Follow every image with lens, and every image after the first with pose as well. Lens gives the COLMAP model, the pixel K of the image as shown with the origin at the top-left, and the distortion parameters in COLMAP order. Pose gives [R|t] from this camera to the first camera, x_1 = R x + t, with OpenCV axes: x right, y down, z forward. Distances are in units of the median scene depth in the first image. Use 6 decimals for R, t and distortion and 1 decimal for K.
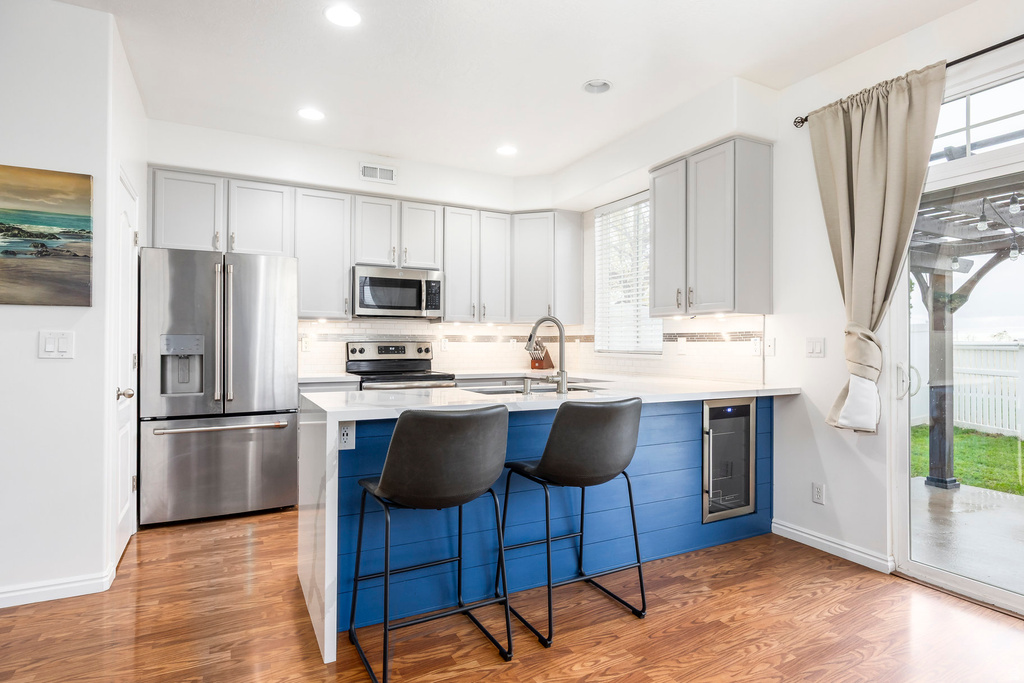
lens RADIAL K [[549.5, 0, 495.4], [0, 549.5, 340.2], [0, 0, 1]] dist [-0.004584, -0.001400]
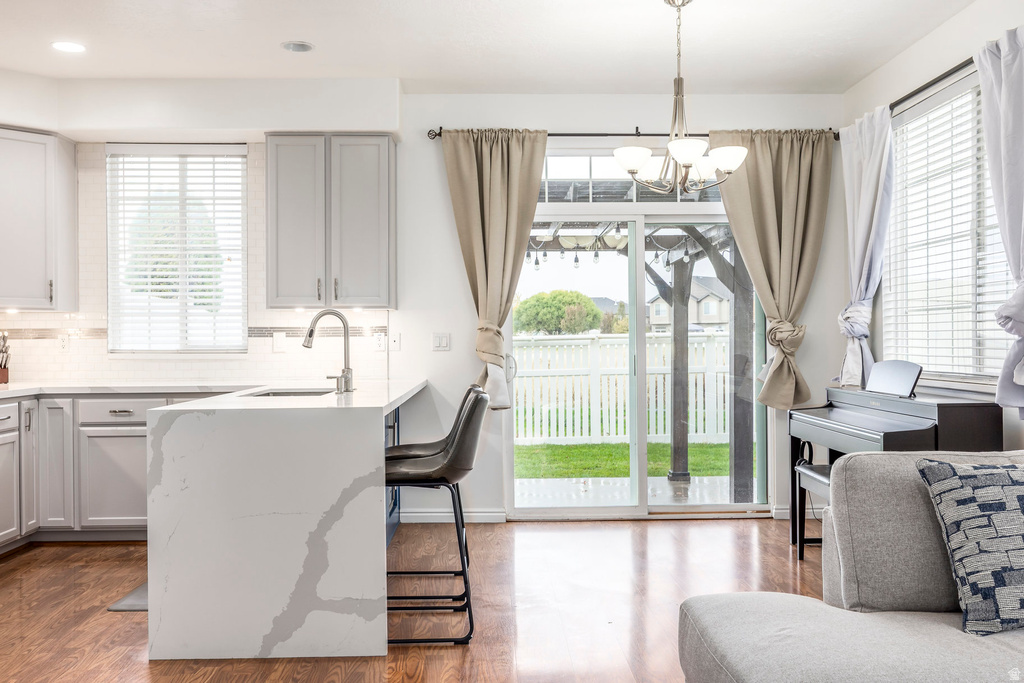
lens RADIAL K [[983.2, 0, 513.0], [0, 983.2, 340.9], [0, 0, 1]] dist [-0.004930, 0.000000]
pose [[0.435210, -0.005711, 0.900311, -0.844901], [0.000627, 0.999982, 0.006040, -0.000685], [-0.900329, -0.002064, 0.435206, 0.006592]]
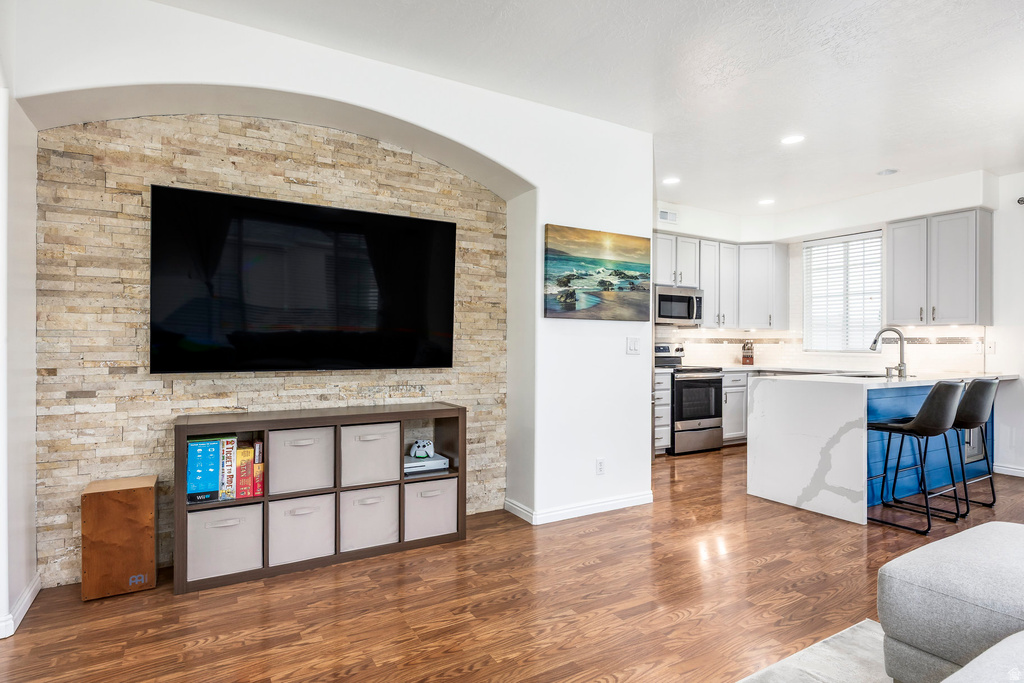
lens RADIAL K [[549.5, 0, 509.8], [0, 549.5, 345.5], [0, 0, 1]] dist [-0.004584, -0.001400]
pose [[0.997966, 0.002025, 0.063720, -0.723961], [-0.002699, 0.999941, 0.010495, -0.004924], [-0.063695, -0.010645, 0.997913, -0.323123]]
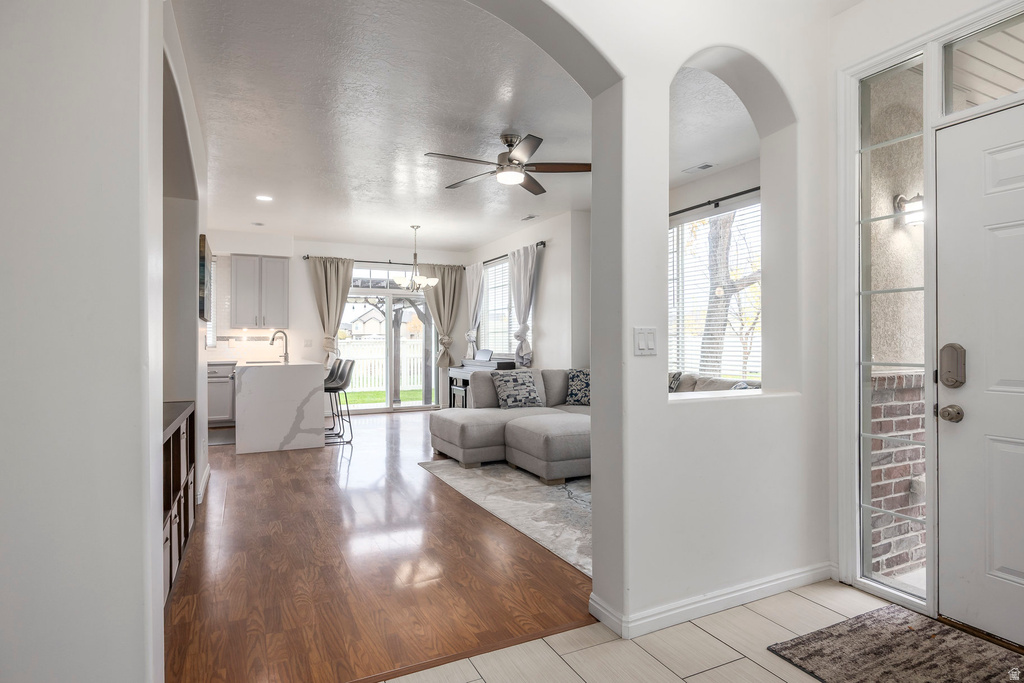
lens RADIAL K [[549.5, 0, 529.6], [0, 549.5, 337.5], [0, 0, 1]] dist [-0.004584, -0.001400]
pose [[-0.005499, 0.008254, 0.999951, -1.544177], [-0.003649, 0.999959, -0.008274, 0.003041], [-0.999978, -0.003695, -0.005469, -0.043163]]
